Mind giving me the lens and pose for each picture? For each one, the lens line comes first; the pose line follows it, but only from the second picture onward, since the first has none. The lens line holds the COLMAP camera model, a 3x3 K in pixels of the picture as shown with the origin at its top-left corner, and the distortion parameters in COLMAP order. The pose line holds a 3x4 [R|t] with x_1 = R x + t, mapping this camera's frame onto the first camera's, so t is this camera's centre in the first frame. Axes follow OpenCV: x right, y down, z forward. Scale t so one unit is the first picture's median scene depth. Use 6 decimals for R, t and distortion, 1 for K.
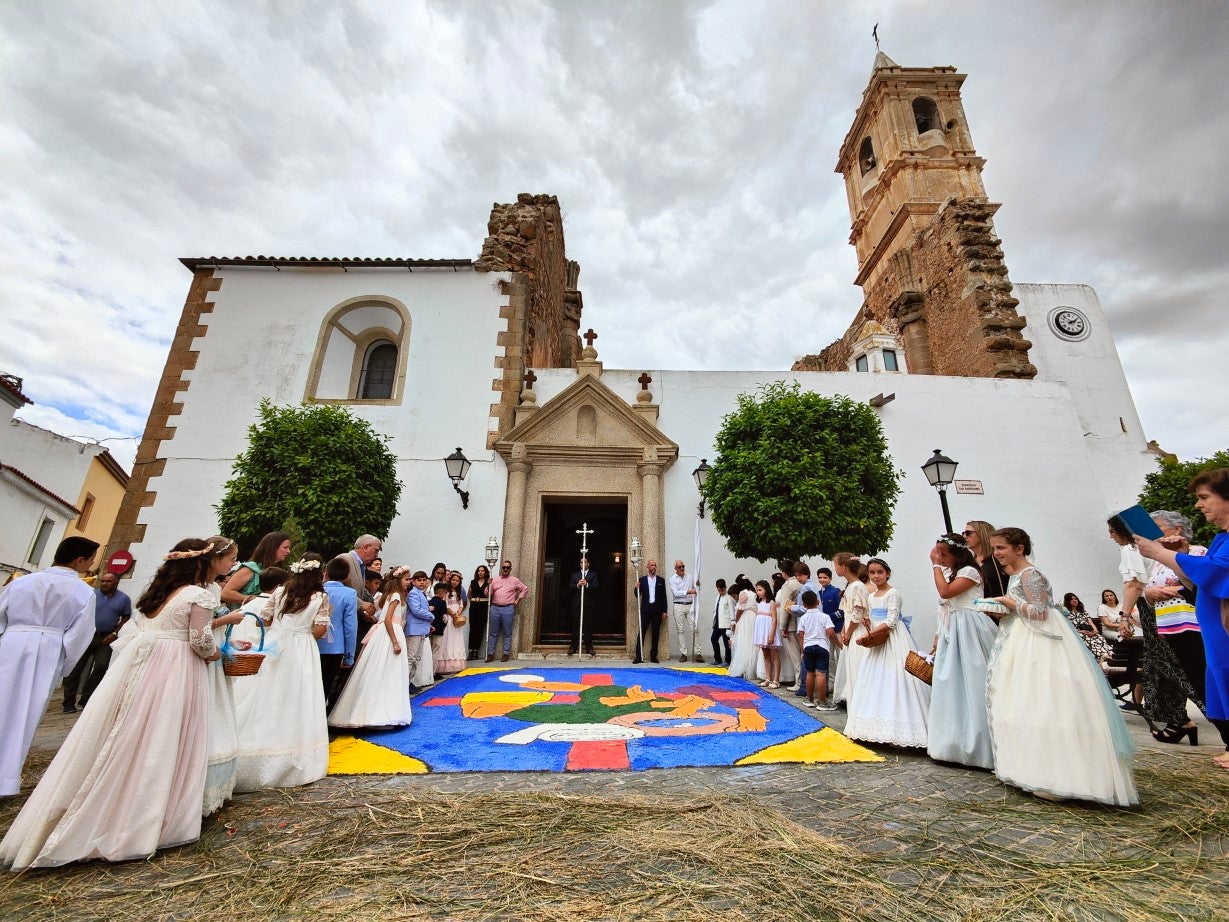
lens RADIAL K [[534.7, 0, 614.5], [0, 534.7, 461.0], [0, 0, 1]] dist [0.035556, -0.024254]
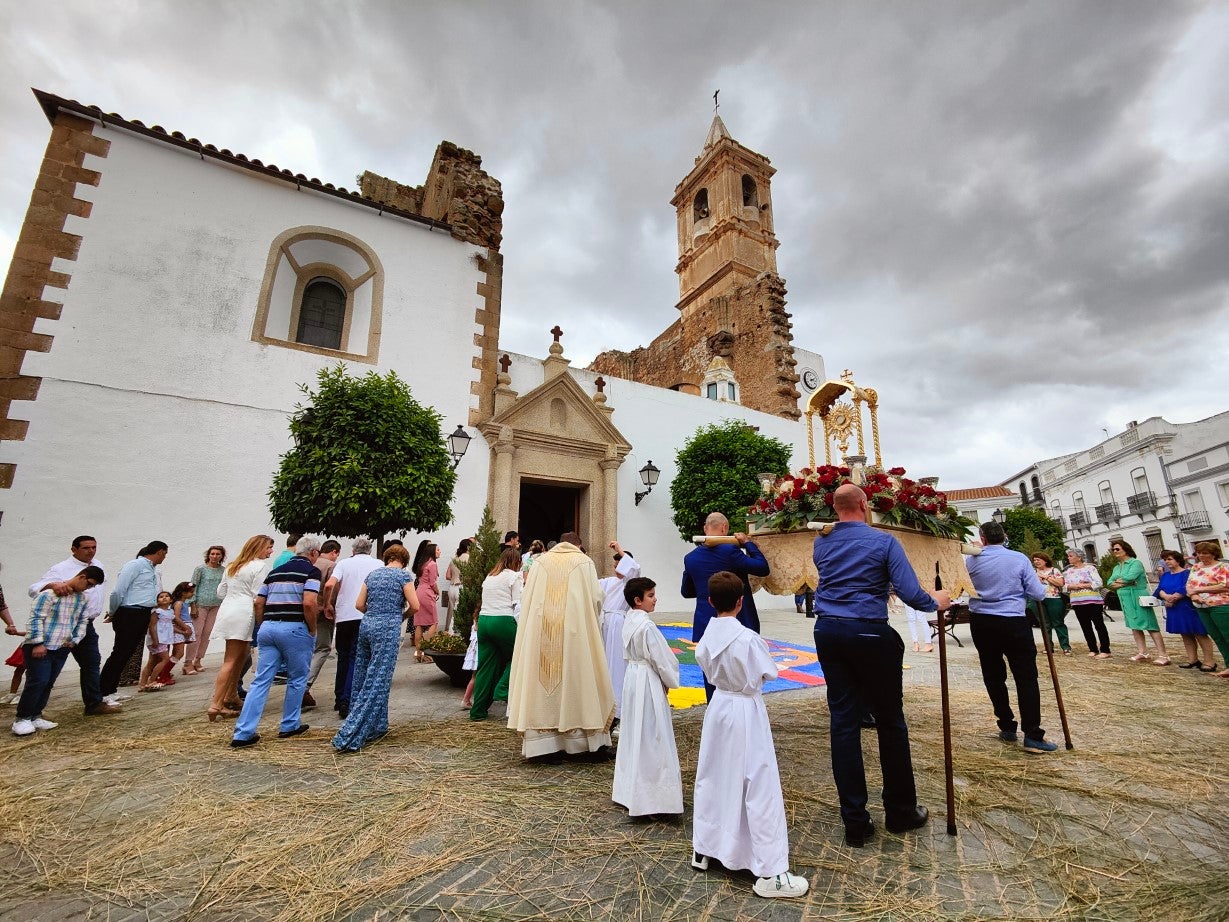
lens RADIAL K [[534.7, 0, 614.5], [0, 534.7, 461.0], [0, 0, 1]] dist [0.035556, -0.024254]
pose [[0.865150, 0.110564, 0.489174, -0.368017], [-0.151461, 0.987453, 0.044687, -0.032602], [-0.478095, -0.112751, 0.871041, -0.035891]]
